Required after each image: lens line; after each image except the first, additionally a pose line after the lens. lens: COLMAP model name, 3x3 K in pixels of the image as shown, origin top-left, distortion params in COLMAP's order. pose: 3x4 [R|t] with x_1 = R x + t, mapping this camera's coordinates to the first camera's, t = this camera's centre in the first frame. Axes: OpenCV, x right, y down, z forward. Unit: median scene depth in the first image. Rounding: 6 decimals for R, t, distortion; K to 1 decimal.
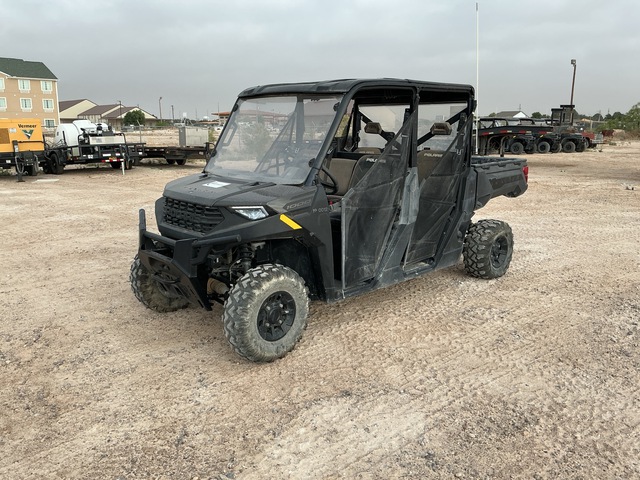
lens RADIAL K [[506.5, 0, 320.0], [0, 506.5, 240.0], [0, 0, 1]] dist [0.000693, -0.001718]
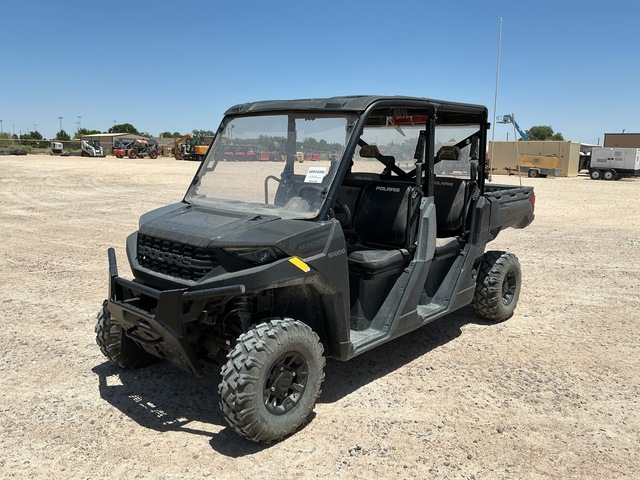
lens RADIAL K [[506.5, 0, 320.0], [0, 506.5, 240.0], [0, 0, 1]] dist [0.000693, -0.001718]
pose [[0.995848, -0.006112, 0.090824, -0.086259], [0.009802, 0.999142, -0.040241, -0.036188], [-0.090500, 0.040965, 0.995054, 0.149310]]
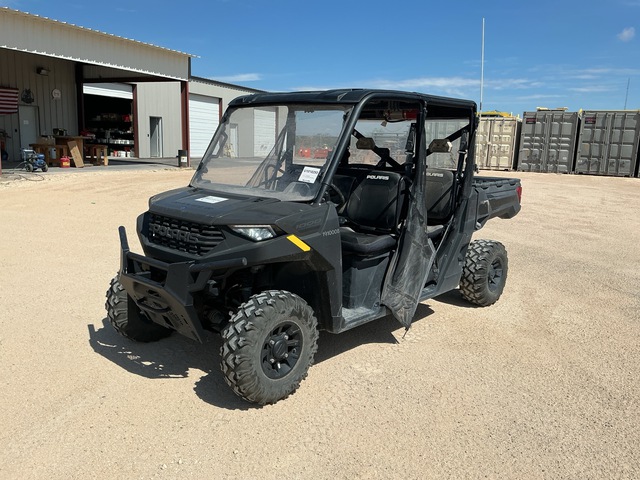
lens RADIAL K [[506.5, 0, 320.0], [0, 506.5, 240.0], [0, 0, 1]] dist [0.000693, -0.001718]
pose [[0.995700, 0.011253, 0.091947, -0.086106], [-0.008311, 0.999443, -0.032309, -0.010475], [-0.092260, 0.031406, 0.995240, 0.084350]]
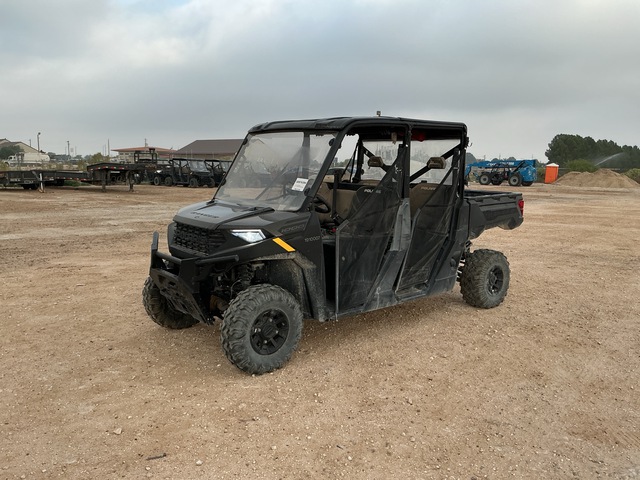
lens RADIAL K [[506.5, 0, 320.0], [0, 506.5, 240.0], [0, 0, 1]] dist [0.000693, -0.001718]
pose [[0.998542, 0.020287, -0.050015, 0.058653], [-0.023471, 0.997679, -0.063918, 0.018244], [0.048602, 0.064999, 0.996701, -0.074699]]
